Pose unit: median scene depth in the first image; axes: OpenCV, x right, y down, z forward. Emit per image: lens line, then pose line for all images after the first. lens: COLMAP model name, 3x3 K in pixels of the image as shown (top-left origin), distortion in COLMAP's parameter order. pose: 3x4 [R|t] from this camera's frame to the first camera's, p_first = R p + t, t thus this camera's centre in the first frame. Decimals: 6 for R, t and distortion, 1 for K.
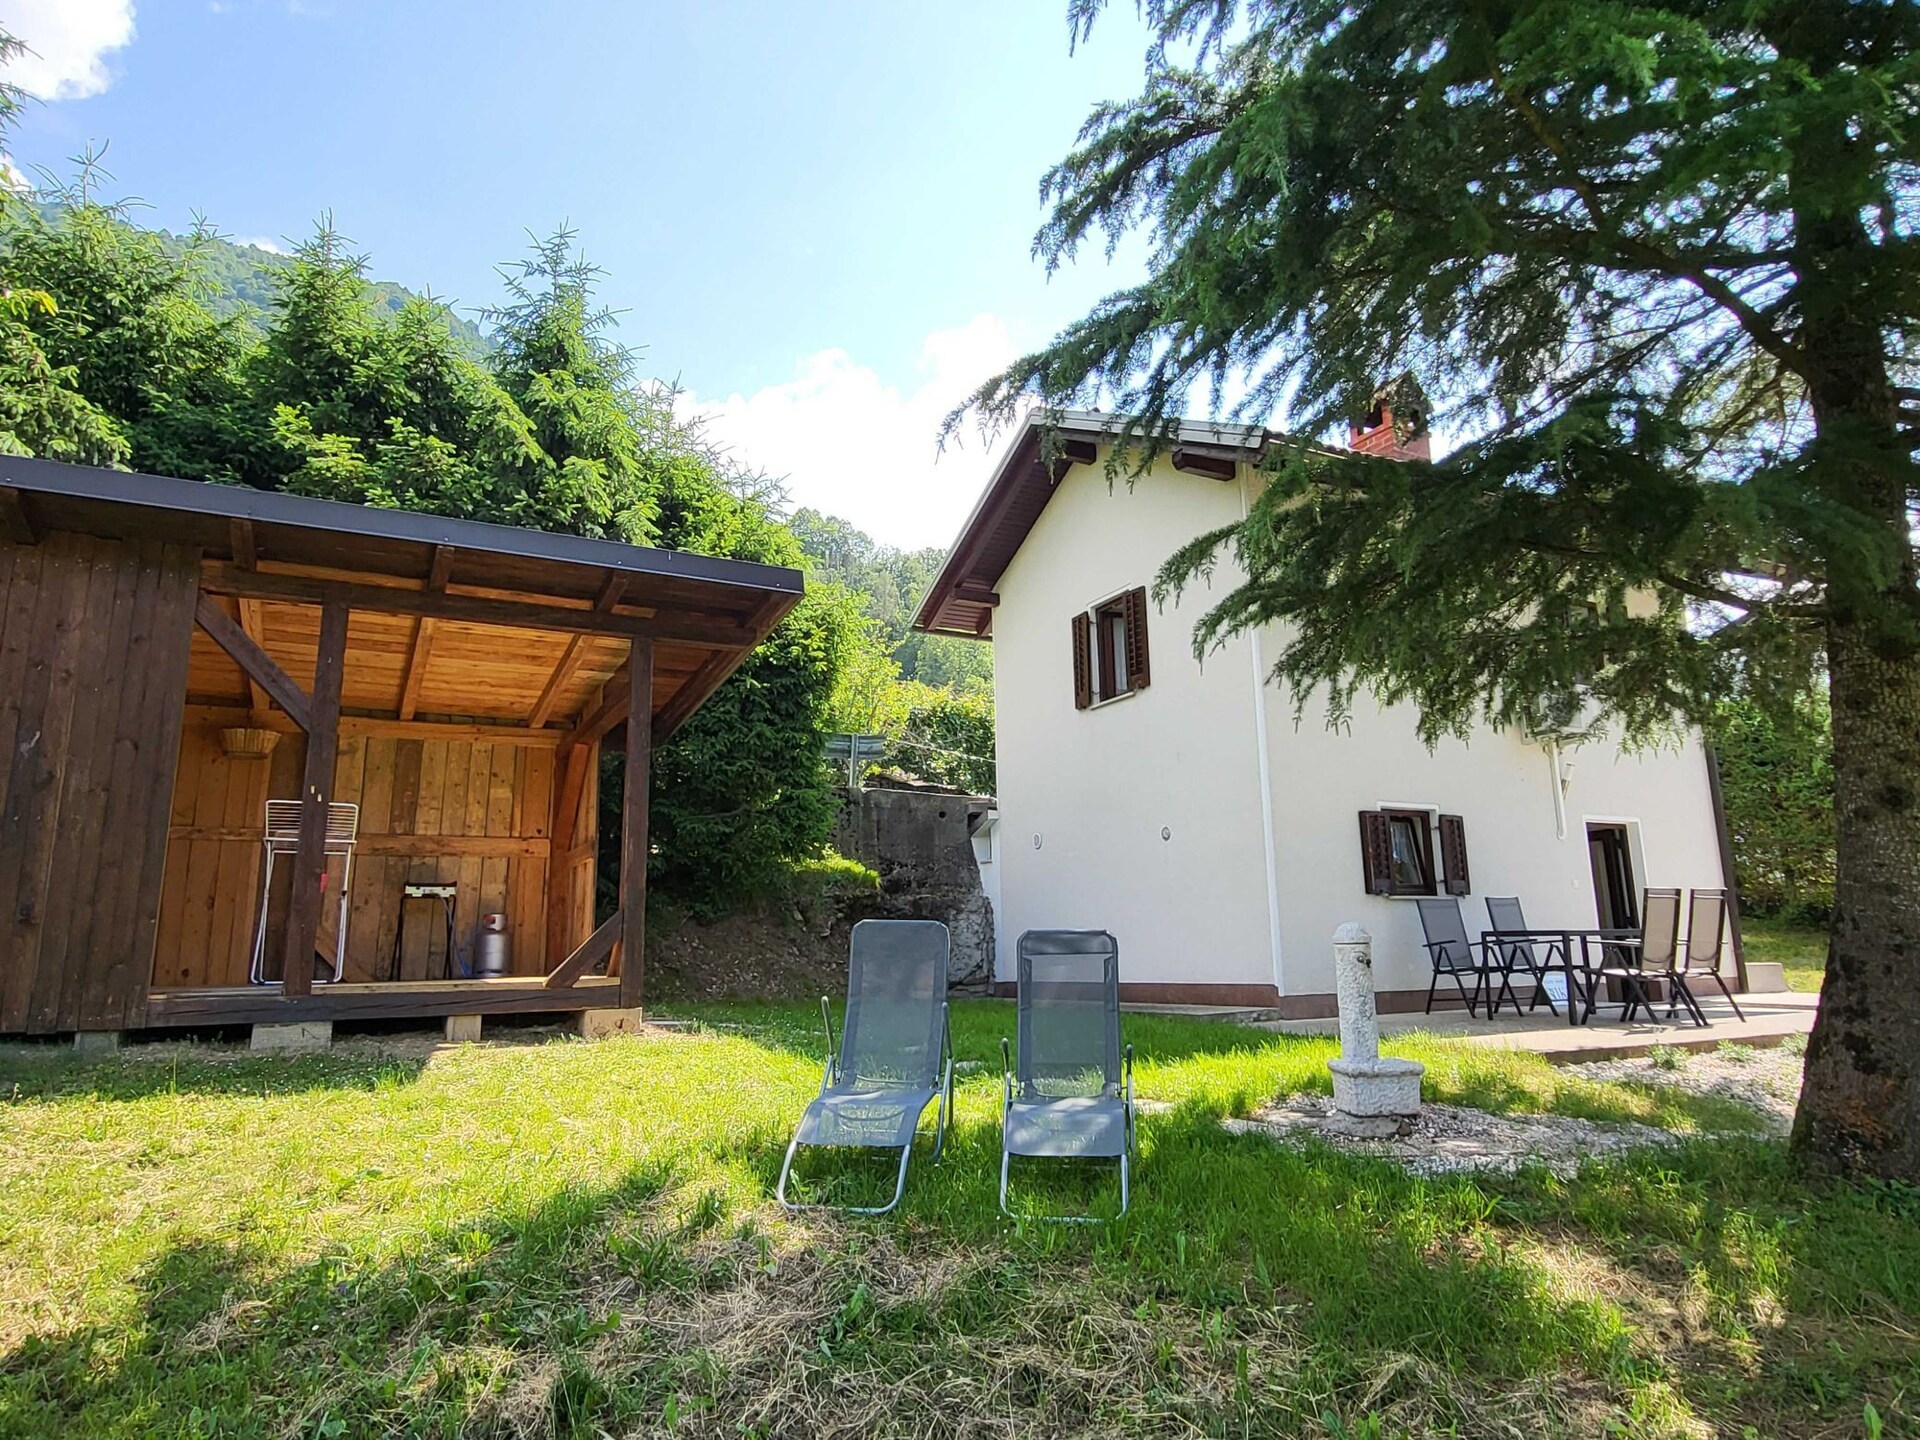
lens RADIAL K [[1159.0, 0, 960.0], [0, 1159.0, 720.0], [0, 0, 1]] dist [-0.004853, 0.004507]
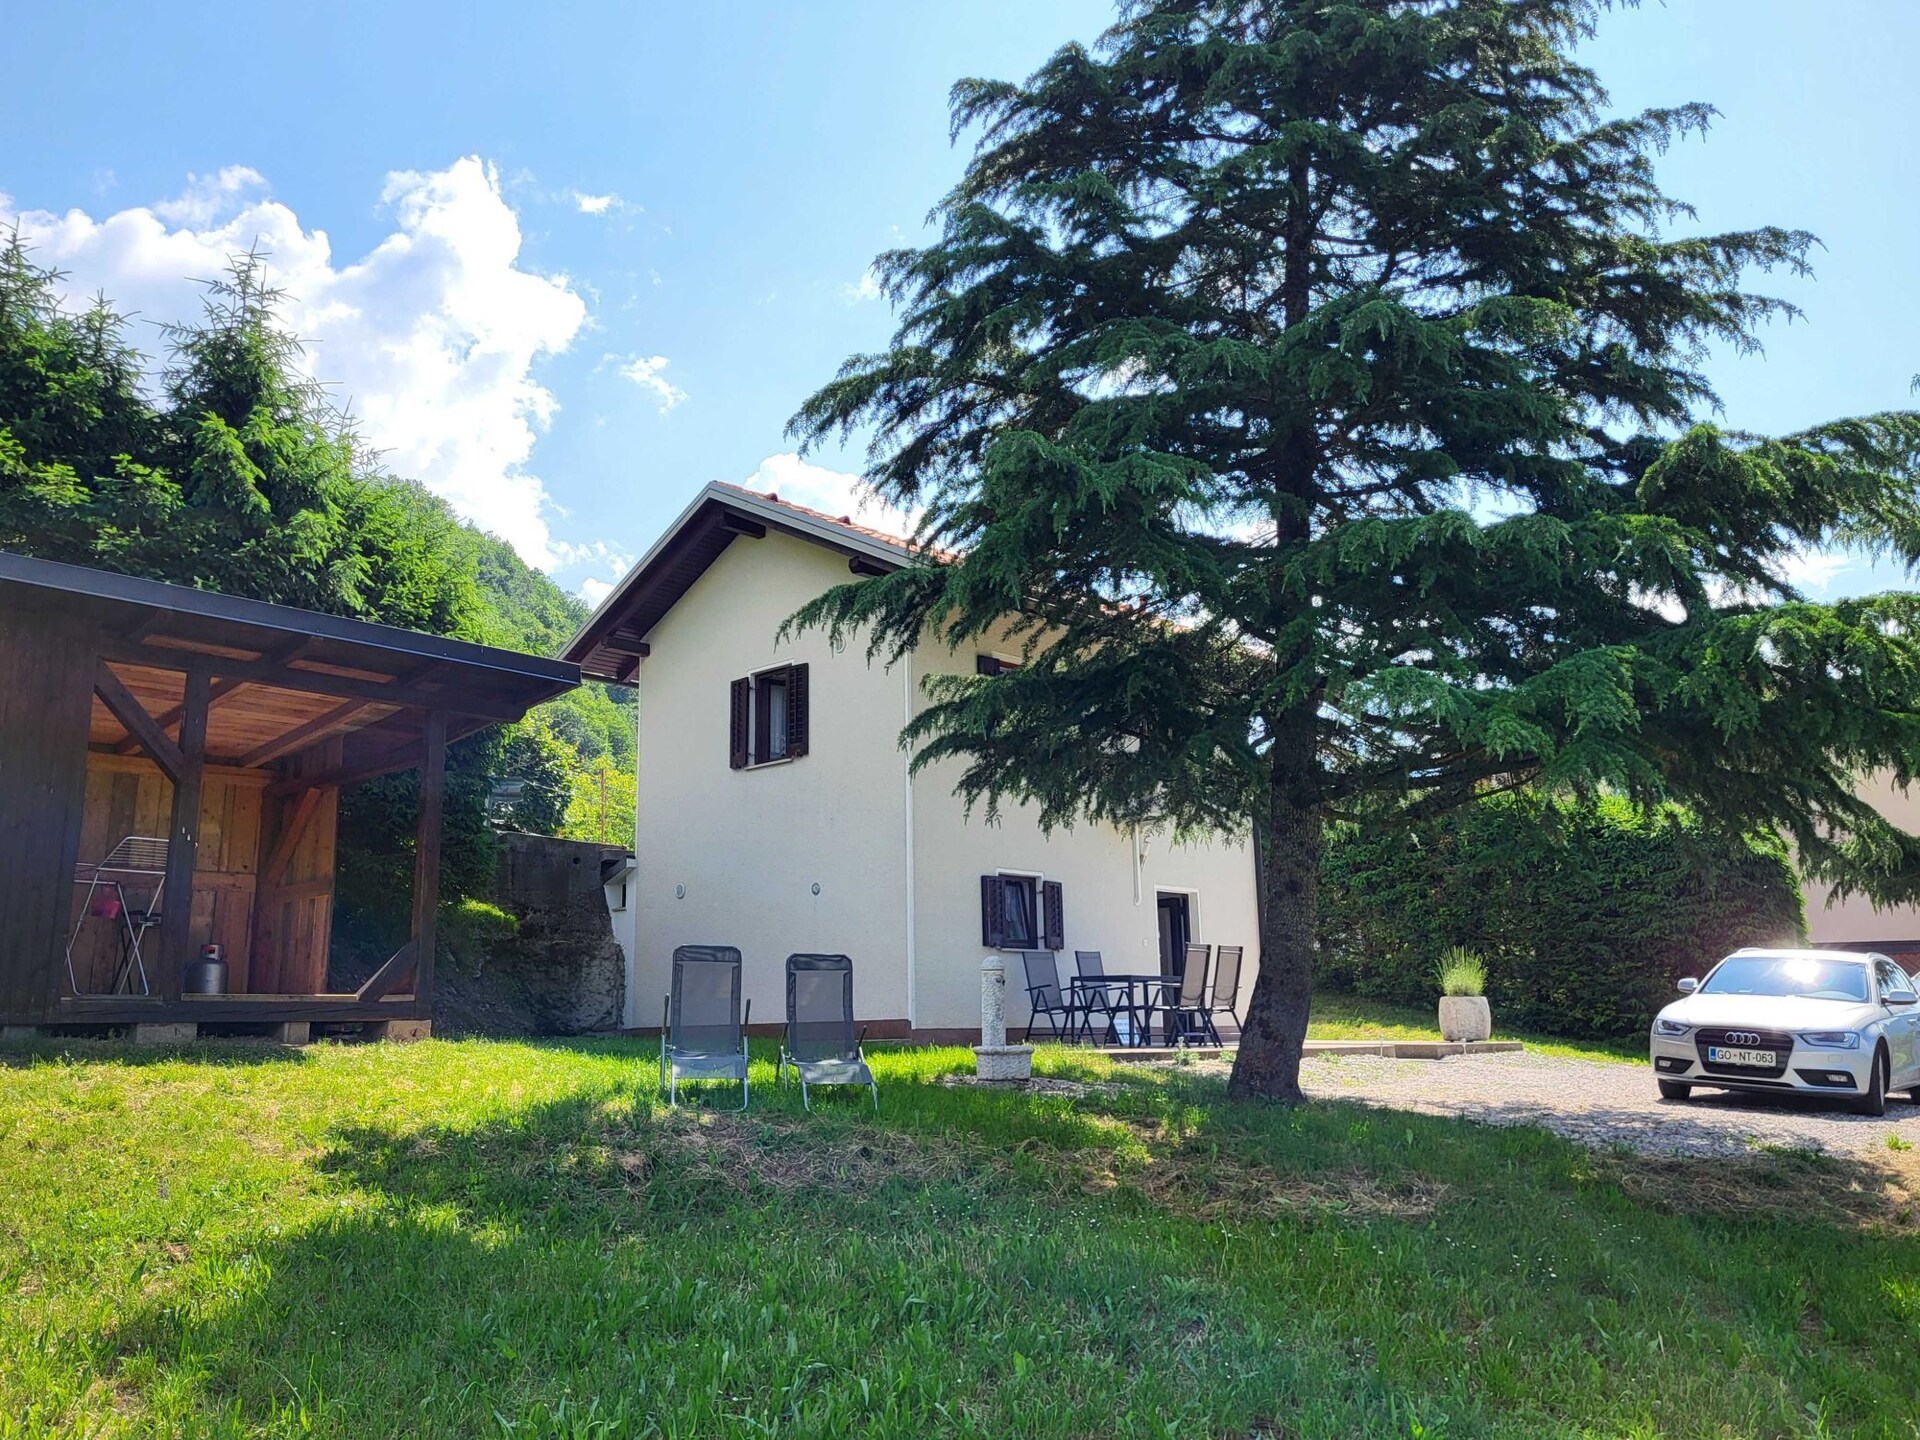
lens RADIAL K [[1446.6, 0, 906.3], [0, 1446.6, 734.9], [0, 0, 1]] dist [0.005467, 0.001572]
pose [[0.952206, 0.066594, 0.298110, -0.194147], [-0.065402, 0.997761, -0.013982, -0.042540], [-0.298374, -0.006183, 0.954429, -0.419293]]
